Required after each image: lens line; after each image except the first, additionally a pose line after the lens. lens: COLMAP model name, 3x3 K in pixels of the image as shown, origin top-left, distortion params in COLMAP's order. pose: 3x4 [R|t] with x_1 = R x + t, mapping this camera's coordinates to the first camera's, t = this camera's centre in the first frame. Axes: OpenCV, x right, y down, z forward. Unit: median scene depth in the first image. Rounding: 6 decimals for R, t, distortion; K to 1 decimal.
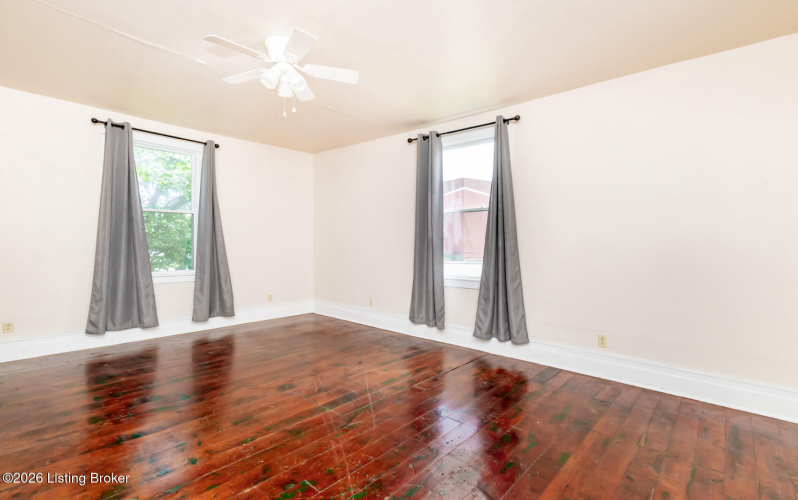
lens RADIAL K [[361.2, 0, 399.8], [0, 361.2, 252.6], [0, 0, 1]] dist [0.007026, 0.000376]
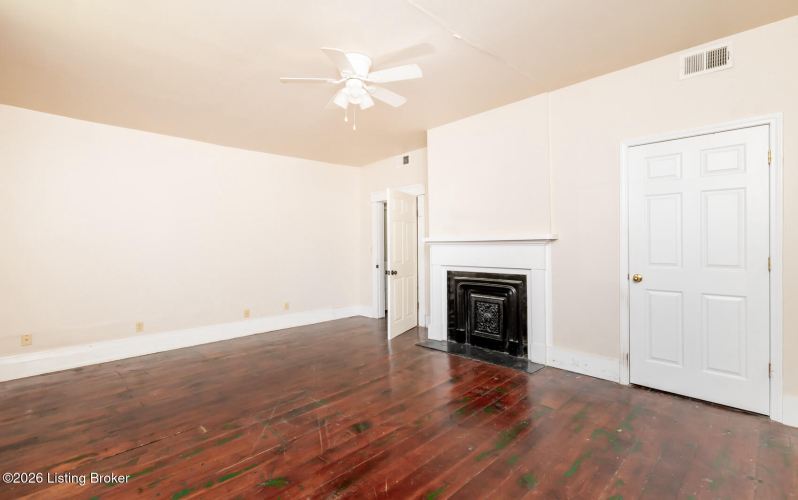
lens RADIAL K [[361.2, 0, 398.1], [0, 361.2, 246.7], [0, 0, 1]] dist [0.007026, 0.000376]
pose [[-0.997642, 0.007135, 0.068255, -0.351779], [0.009993, 0.999083, 0.041624, -0.056243], [-0.067895, 0.042208, -0.996799, 1.390053]]
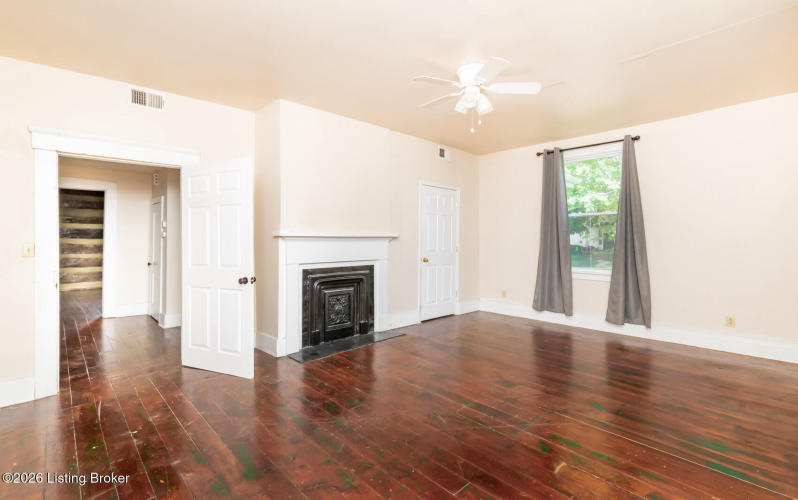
lens RADIAL K [[361.2, 0, 399.1], [0, 361.2, 240.1], [0, 0, 1]] dist [0.007026, 0.000376]
pose [[-0.072215, -0.008096, -0.997356, 0.565014], [-0.028794, 0.999567, -0.006029, -0.014924], [0.996973, 0.028282, -0.072417, 0.584683]]
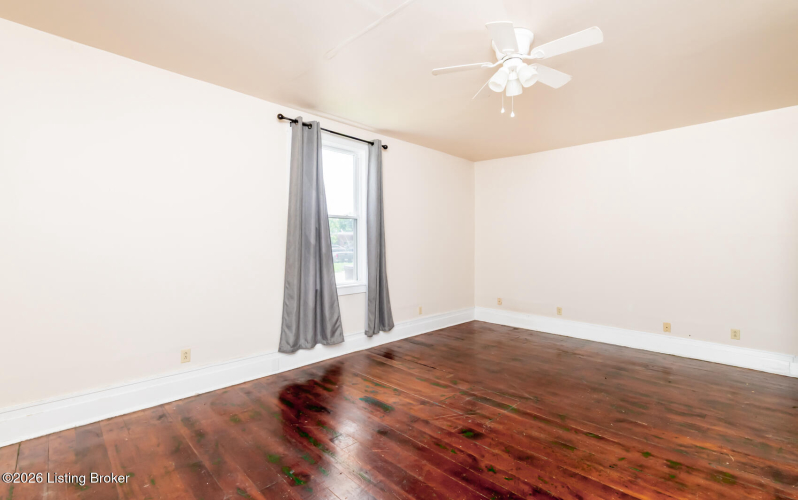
lens RADIAL K [[361.2, 0, 400.3], [0, 361.2, 250.8], [0, 0, 1]] dist [0.007026, 0.000376]
pose [[0.059881, -0.023526, 0.997928, -0.862519], [0.030791, 0.999290, 0.021710, -0.044111], [-0.997731, 0.029428, 0.060563, 0.843816]]
